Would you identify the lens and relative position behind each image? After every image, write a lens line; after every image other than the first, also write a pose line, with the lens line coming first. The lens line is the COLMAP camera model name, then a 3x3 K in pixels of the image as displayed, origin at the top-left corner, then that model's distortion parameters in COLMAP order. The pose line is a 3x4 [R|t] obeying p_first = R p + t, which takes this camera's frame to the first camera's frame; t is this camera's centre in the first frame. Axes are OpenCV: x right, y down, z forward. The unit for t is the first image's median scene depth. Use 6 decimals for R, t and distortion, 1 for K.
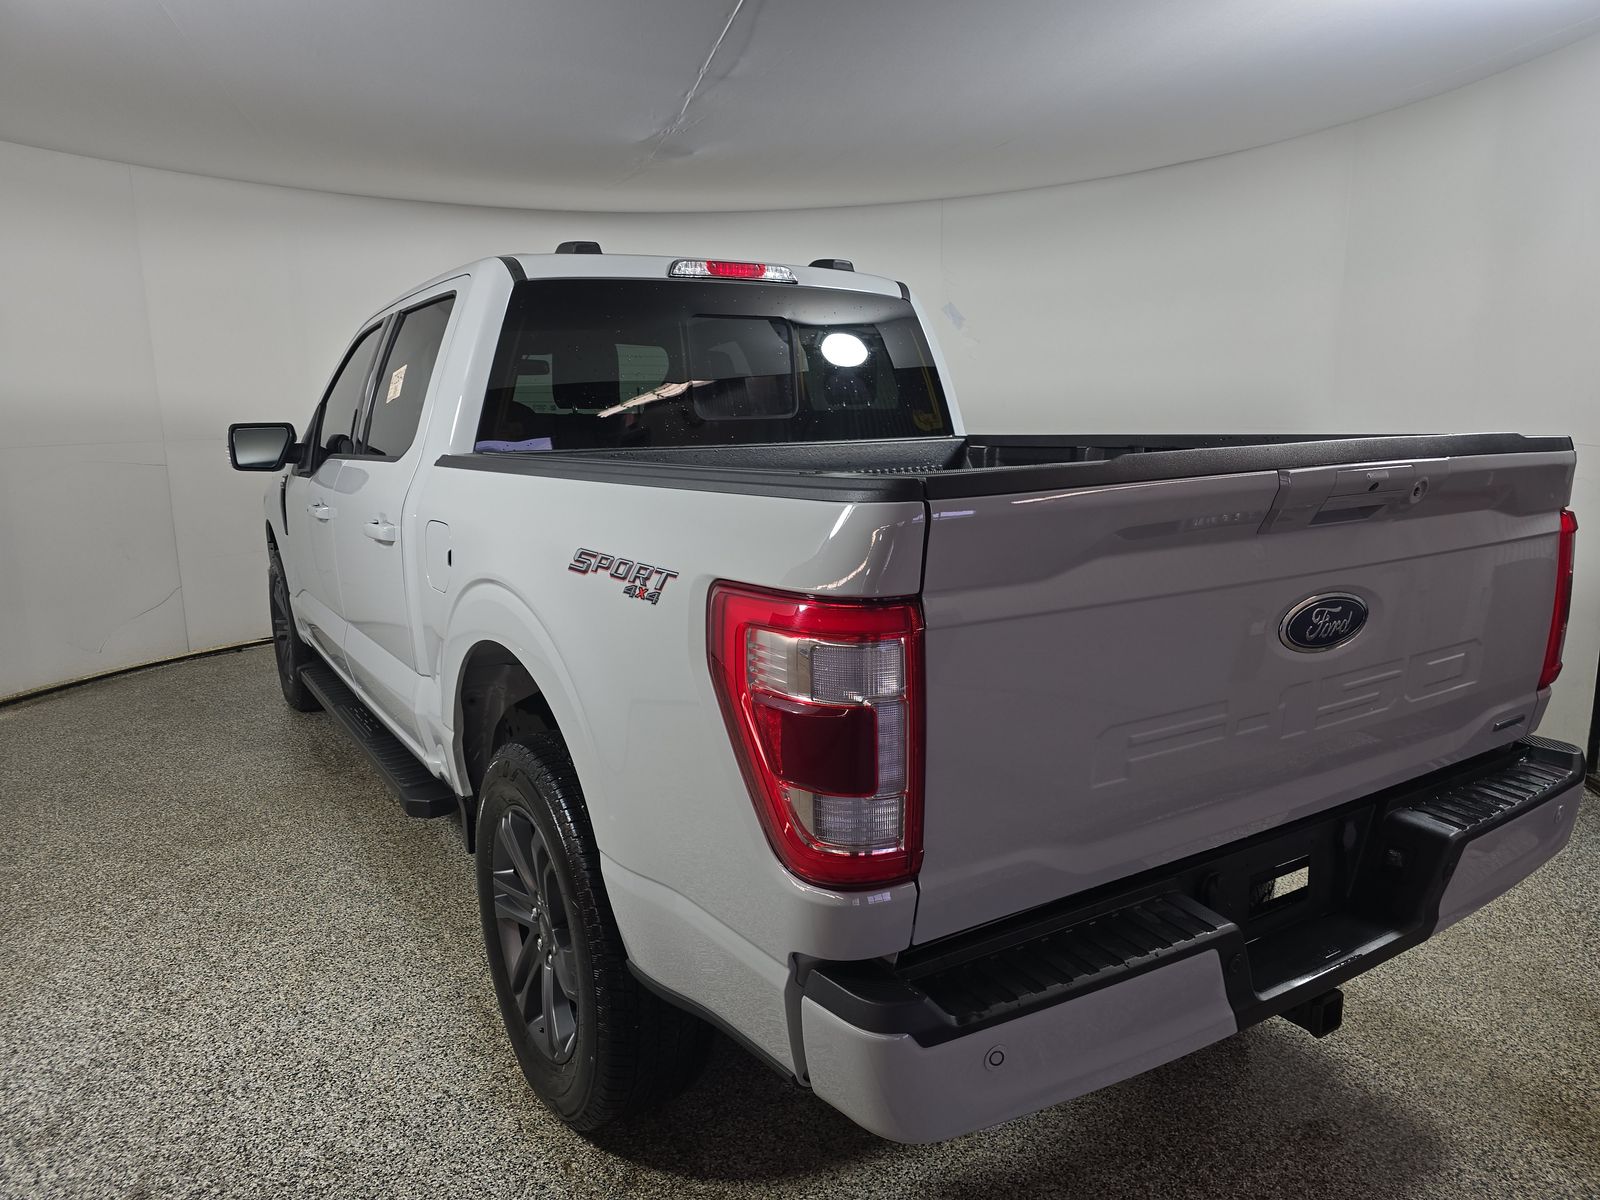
lens RADIAL K [[1086.7, 0, 787.2], [0, 1086.7, 602.3], [0, 0, 1]] dist [0.053065, -0.066374]
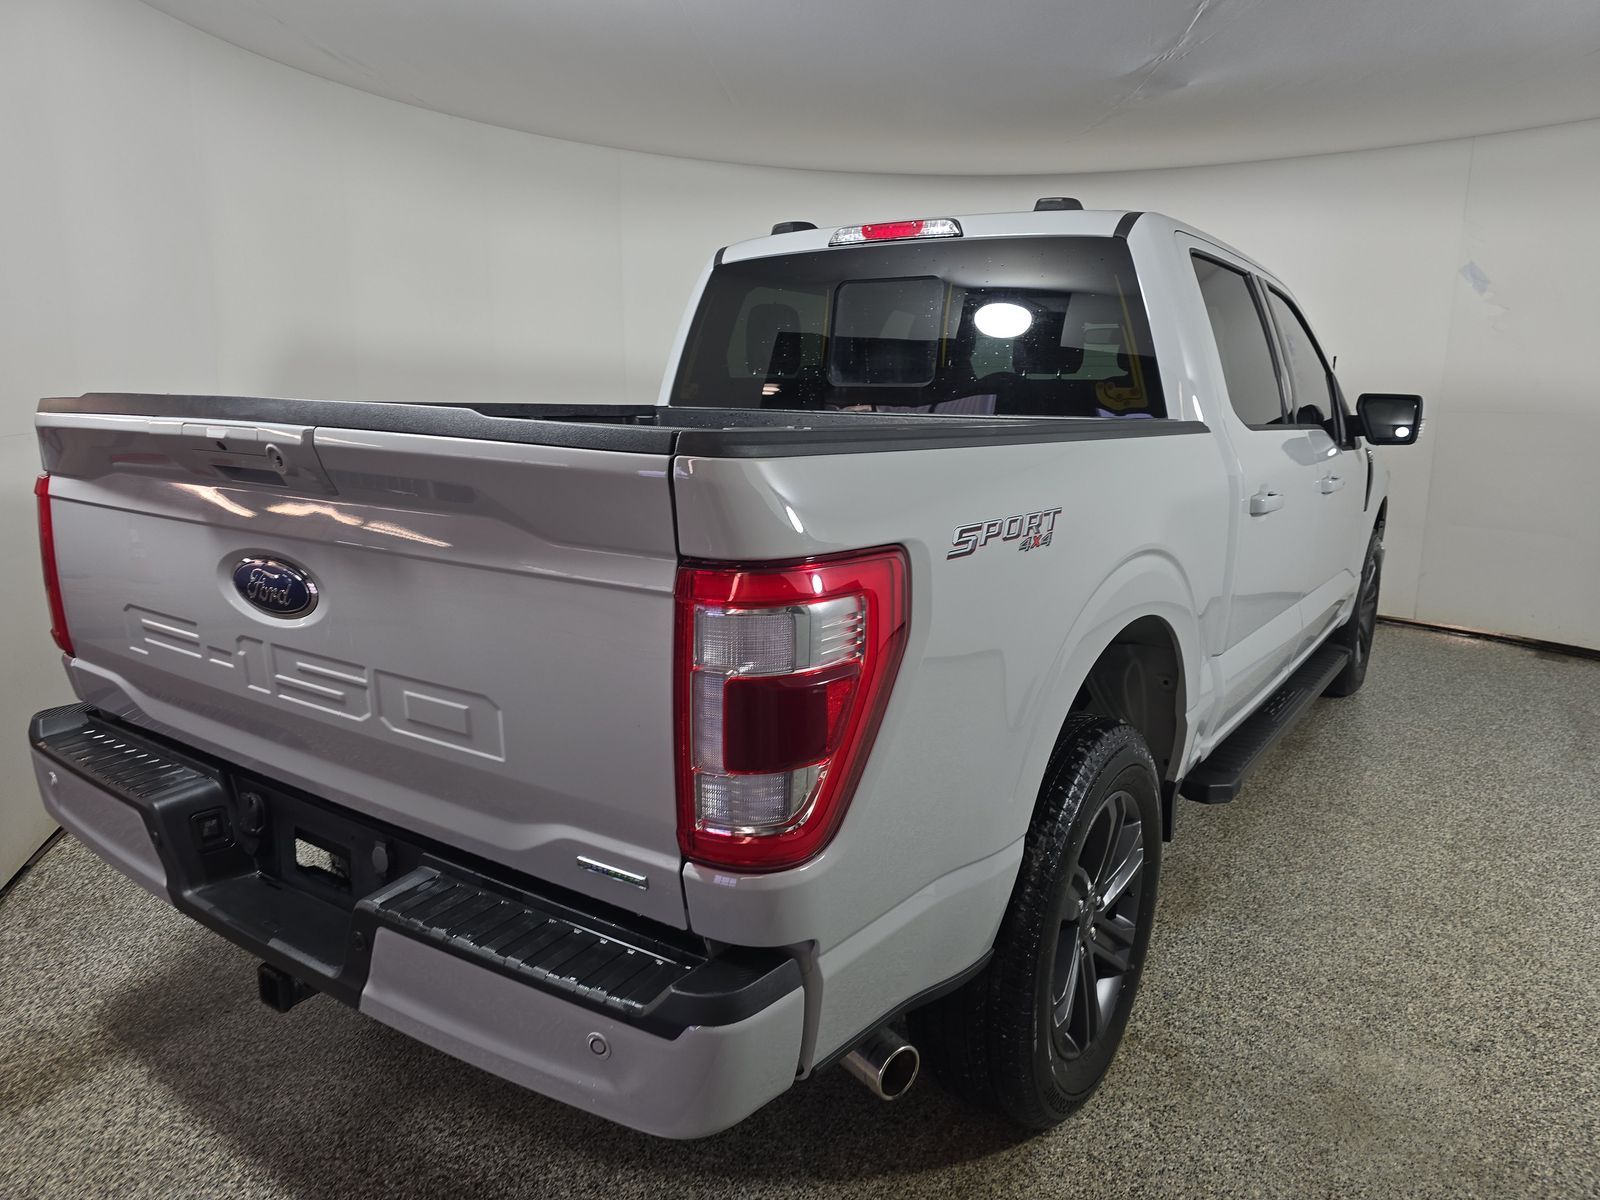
lens RADIAL K [[1116.4, 0, 770.8], [0, 1116.4, 580.1], [0, 0, 1]] dist [0.041179, -0.000006]
pose [[0.365926, 0.179789, -0.913112, 0.888683], [-0.181671, 0.976086, 0.119385, -0.106695], [0.912740, 0.122199, 0.389838, 0.572959]]
